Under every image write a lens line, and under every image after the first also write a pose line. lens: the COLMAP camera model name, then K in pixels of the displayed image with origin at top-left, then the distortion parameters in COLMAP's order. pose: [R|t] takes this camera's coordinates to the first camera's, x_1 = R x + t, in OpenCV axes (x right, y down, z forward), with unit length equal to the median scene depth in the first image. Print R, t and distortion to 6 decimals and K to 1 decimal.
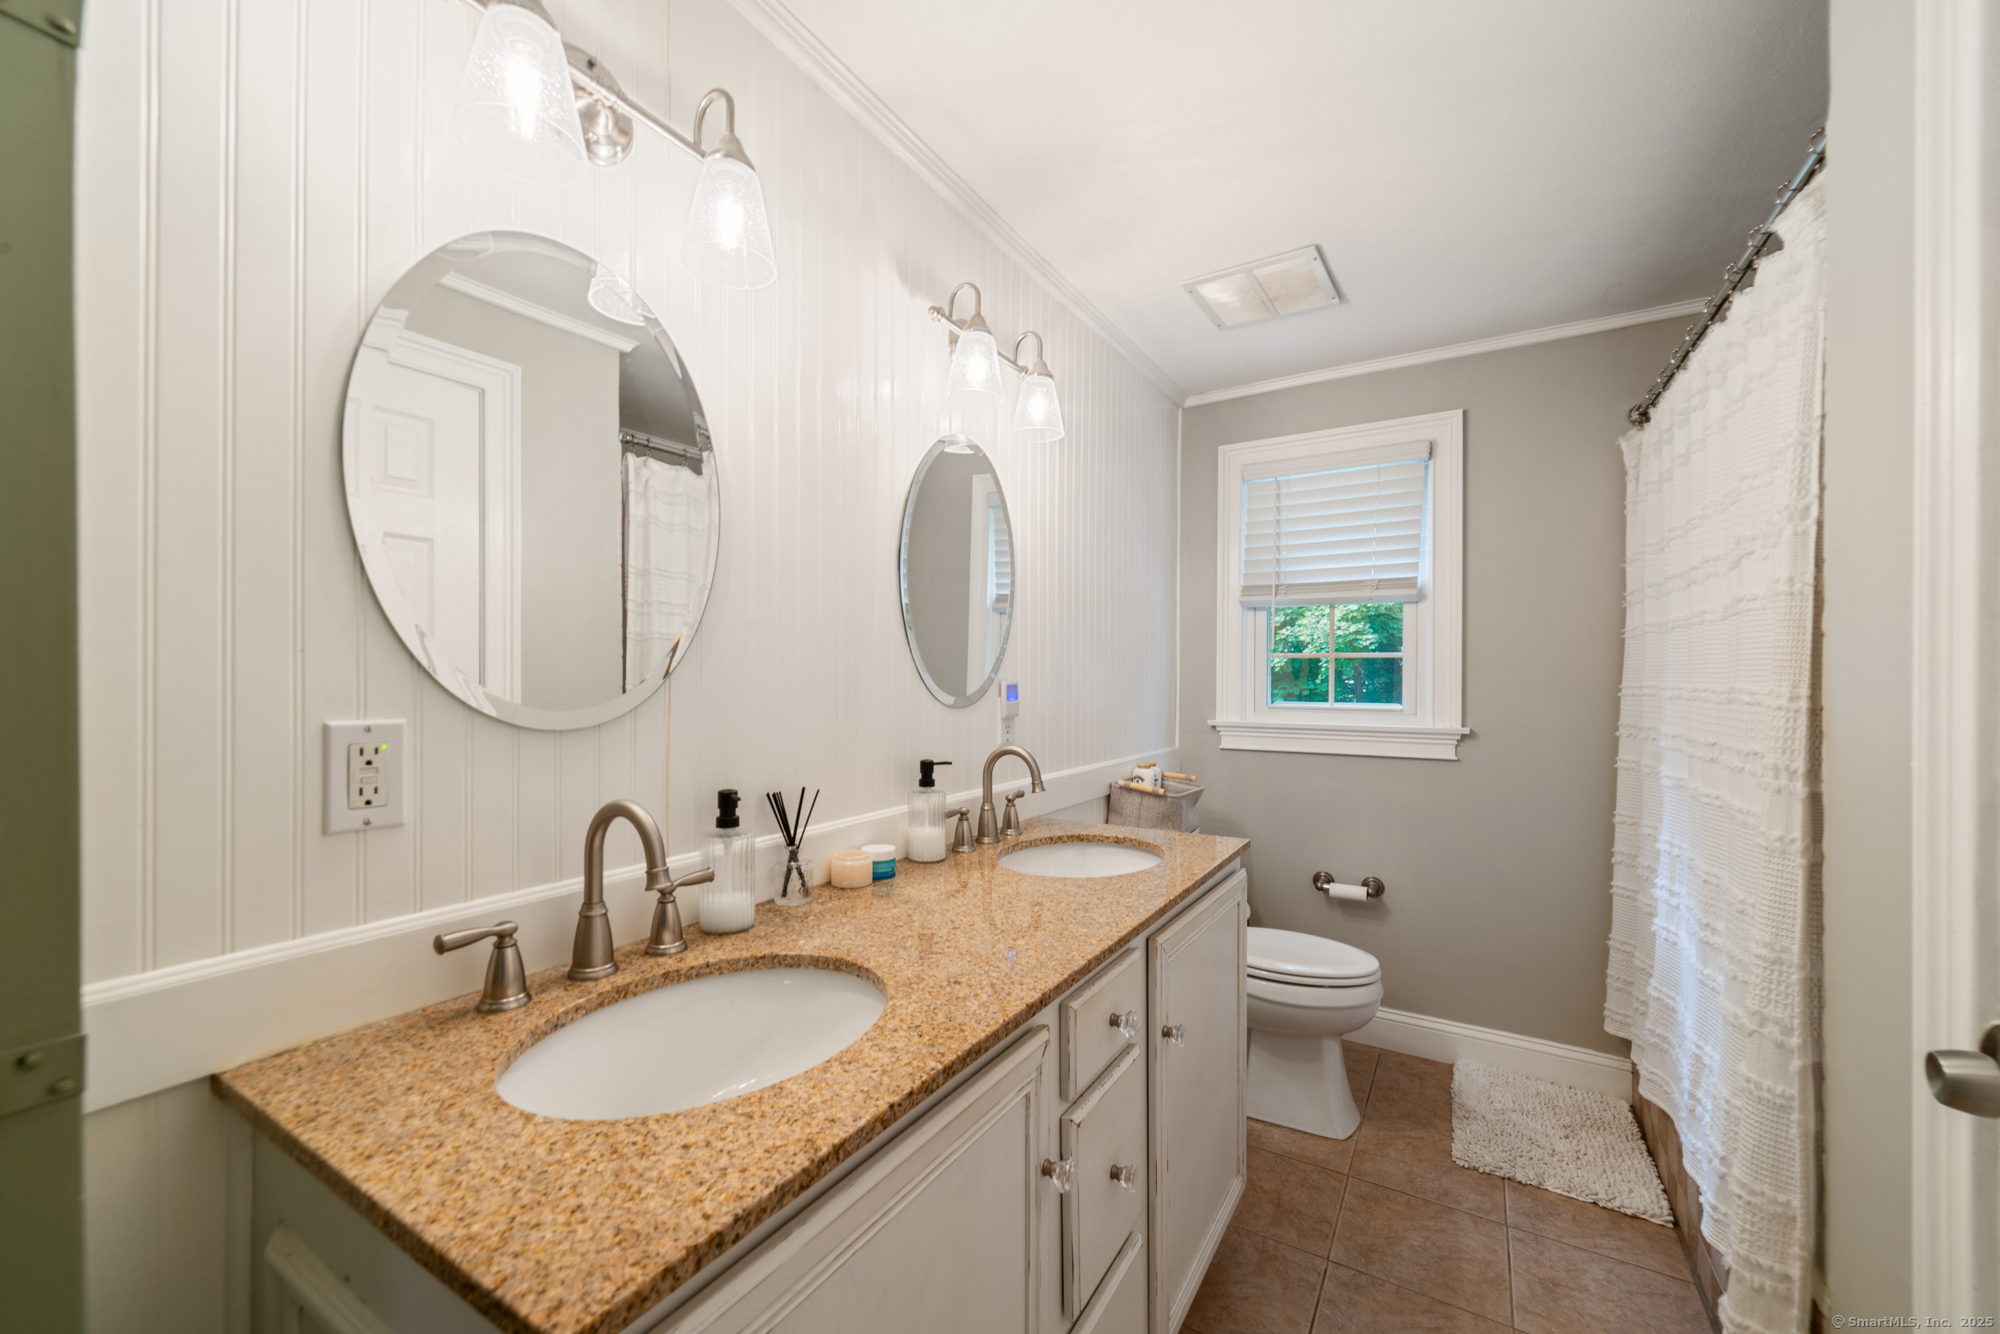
lens RADIAL K [[778.8, 0, 997.2], [0, 778.8, 680.2], [0, 0, 1]] dist [0.004344, 0.001374]
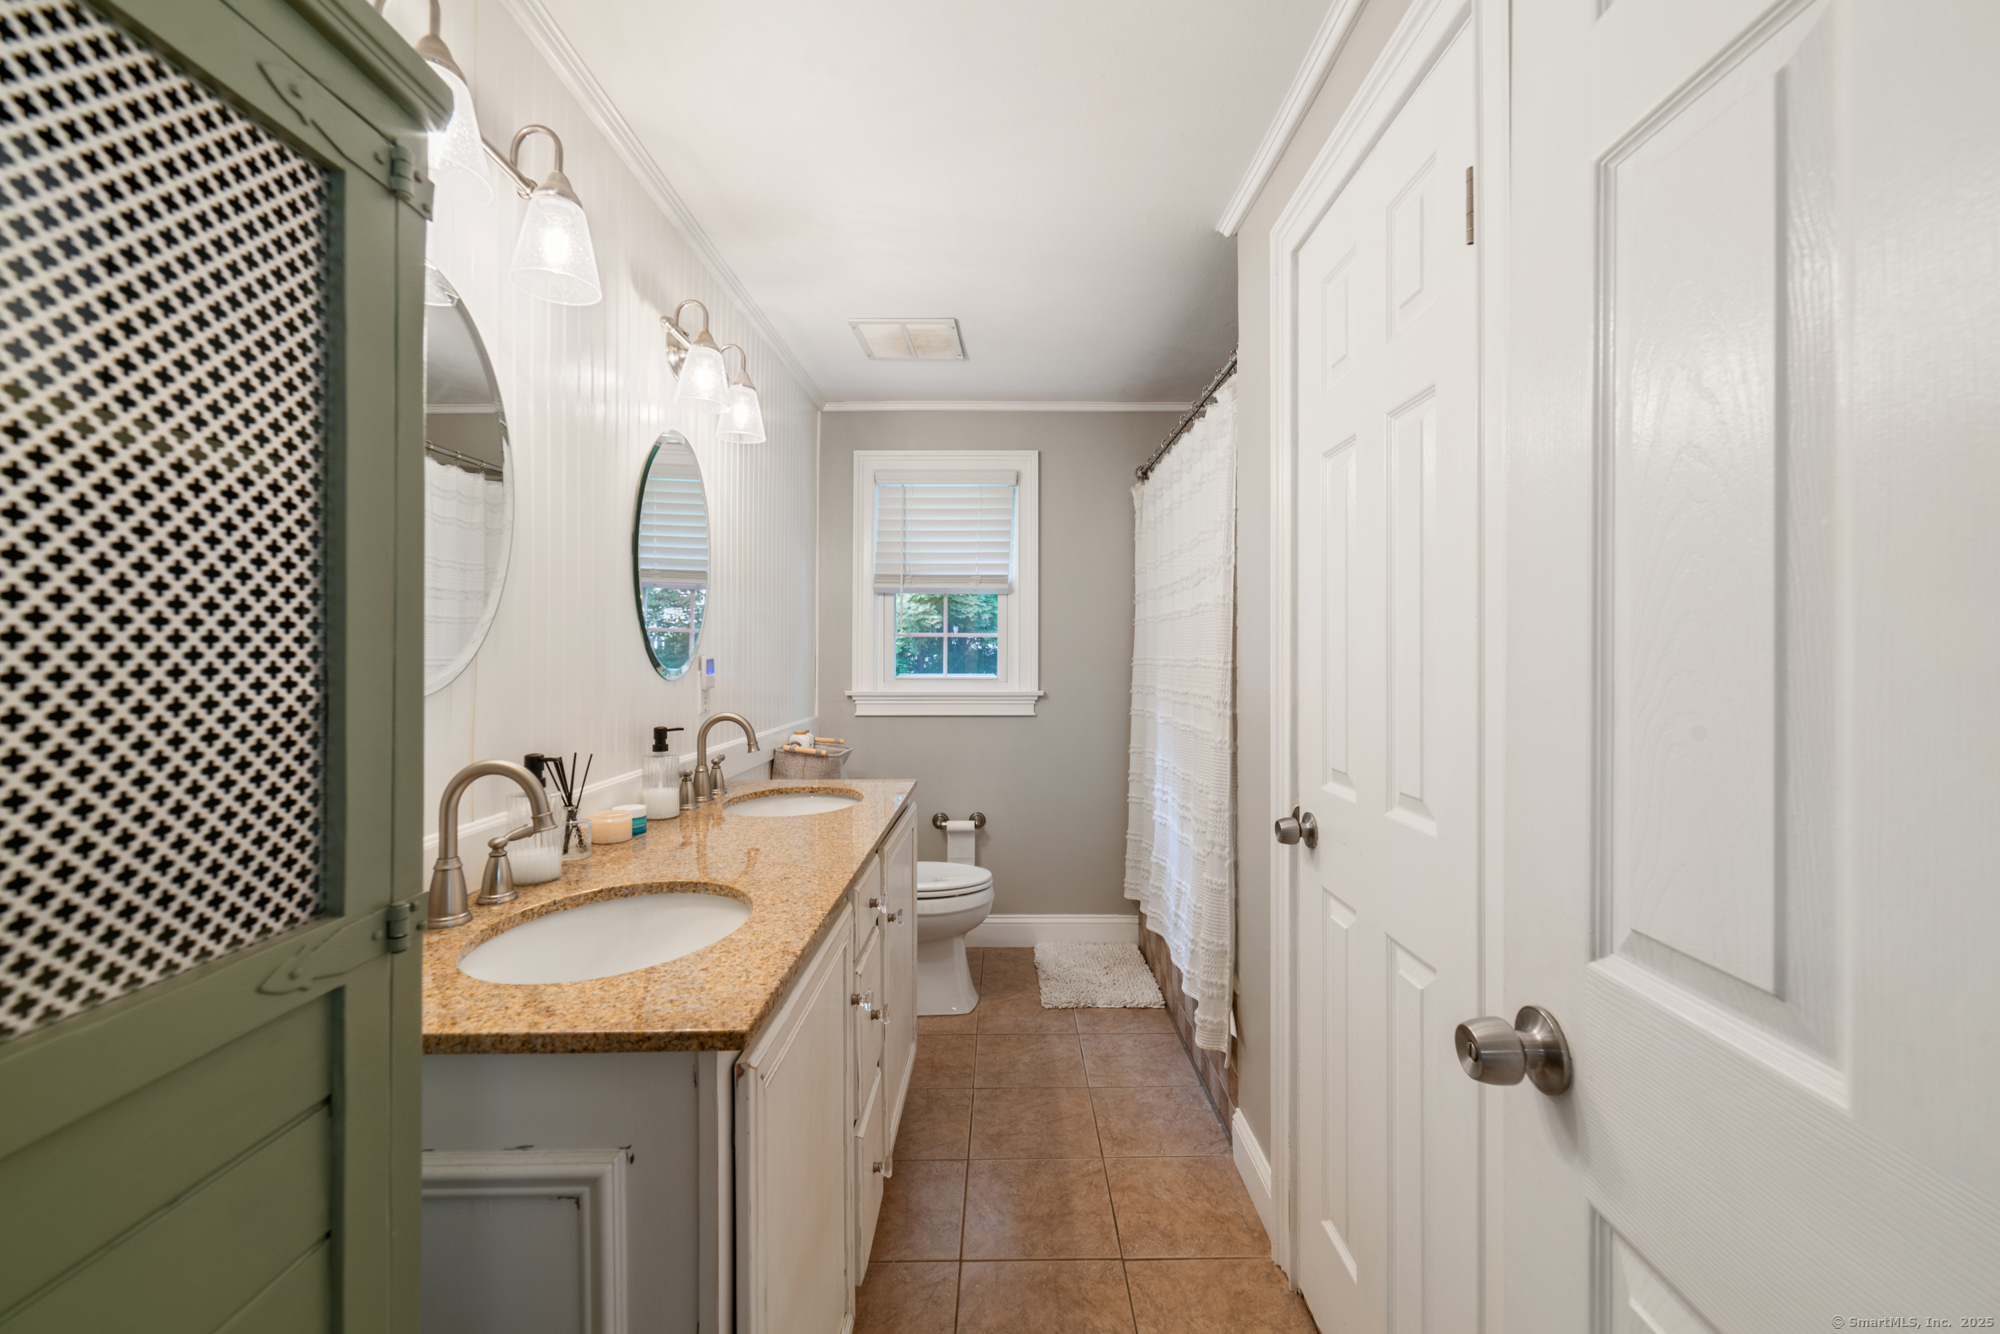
lens RADIAL K [[778.8, 0, 1007.4], [0, 778.8, 656.3], [0, 0, 1]] dist [0.004344, 0.001374]
pose [[0.857694, -0.003771, 0.514147, -0.198557], [0.004348, 0.999991, 0.000081, 0.003457], [-0.514143, 0.002166, 0.857702, -0.165446]]
